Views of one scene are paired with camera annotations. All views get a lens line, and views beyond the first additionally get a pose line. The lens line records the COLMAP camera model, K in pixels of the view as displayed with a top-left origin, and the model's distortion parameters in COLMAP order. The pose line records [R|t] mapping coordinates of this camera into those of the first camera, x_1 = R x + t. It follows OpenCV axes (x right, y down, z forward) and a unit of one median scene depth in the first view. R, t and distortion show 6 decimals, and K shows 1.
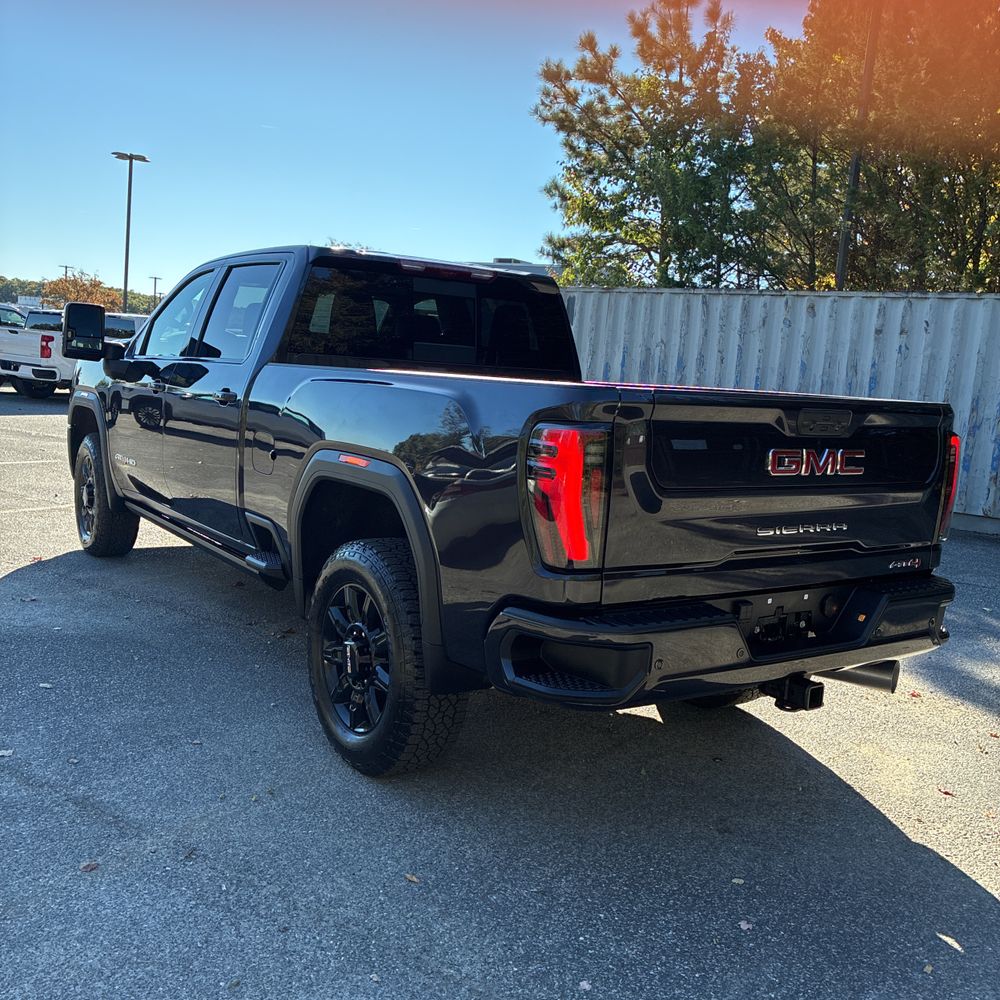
lens RADIAL K [[1017.9, 0, 513.3], [0, 1017.9, 481.5], [0, 0, 1]] dist [0.028567, 0.000000]
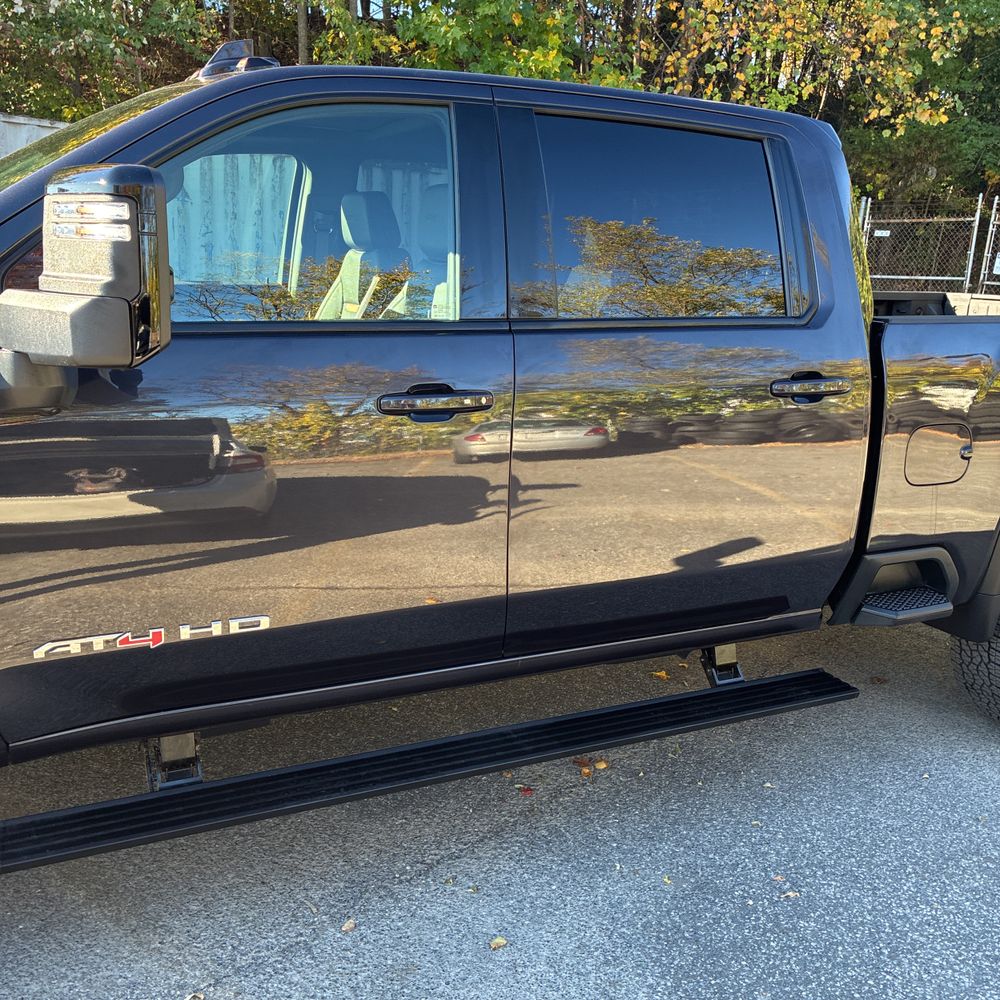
lens RADIAL K [[1017.9, 0, 503.6], [0, 1017.9, 496.8], [0, 0, 1]] dist [0.028567, 0.000000]
pose [[0.182603, -0.289314, 0.939656, -0.359874], [0.082632, 0.956859, 0.278553, -0.084222], [-0.979708, 0.026781, 0.198632, 0.433426]]
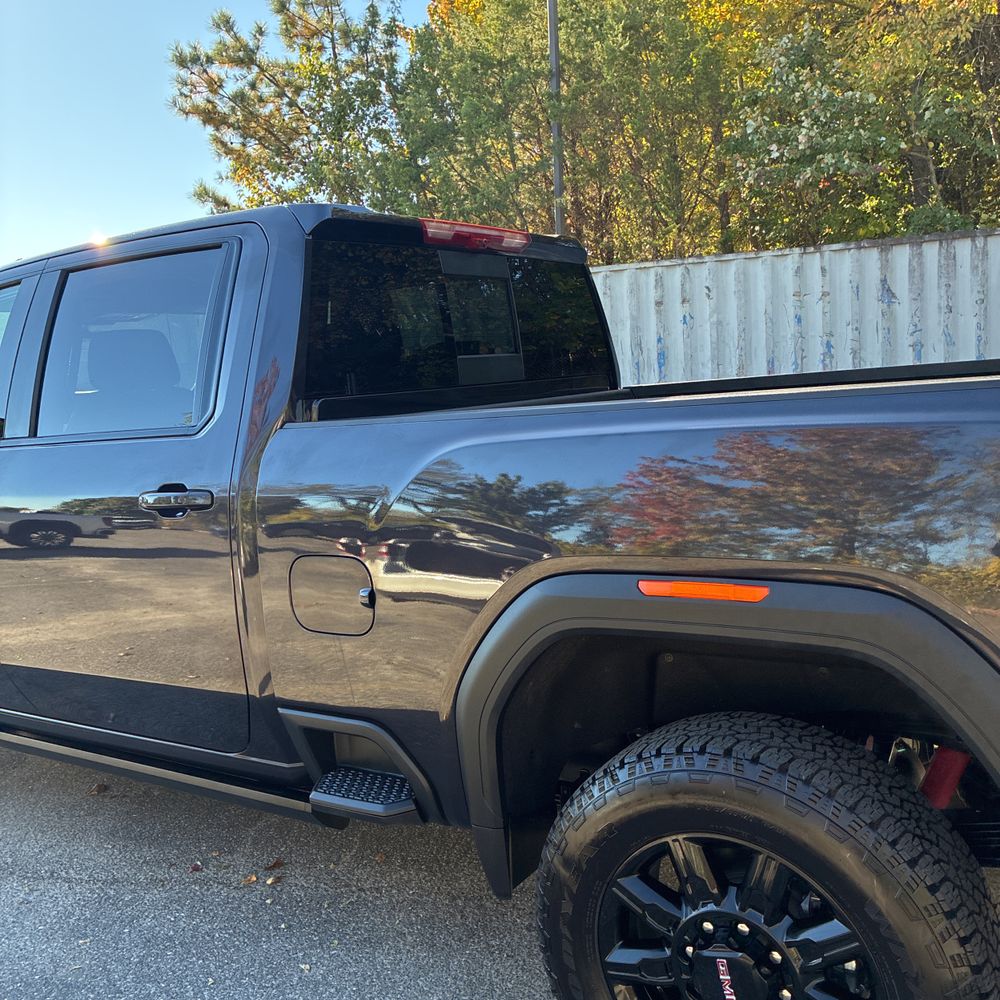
lens RADIAL K [[1017.9, 0, 497.2], [0, 1017.9, 488.8], [0, 0, 1]] dist [0.028567, 0.000000]
pose [[0.925656, -0.171098, 0.337470, -0.122950], [0.172549, 0.984659, 0.025936, -0.029558], [-0.336731, 0.034223, 0.940979, 0.177847]]
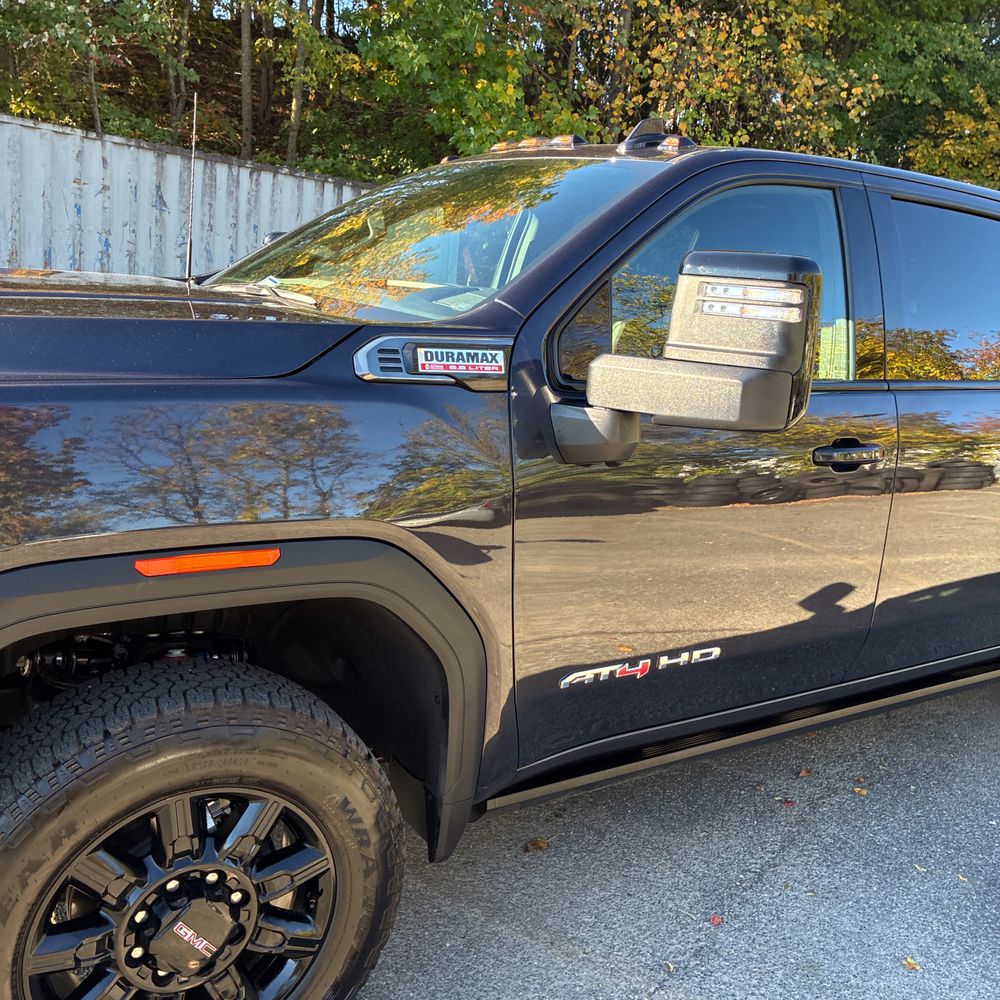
lens RADIAL K [[1017.9, 0, 502.8], [0, 1017.9, 498.0], [0, 0, 1]] dist [0.028567, 0.000000]
pose [[0.054443, -0.273979, 0.960193, -0.388981], [0.026577, 0.961677, 0.272895, -0.099903], [-0.998163, 0.010662, 0.059639, 0.537216]]
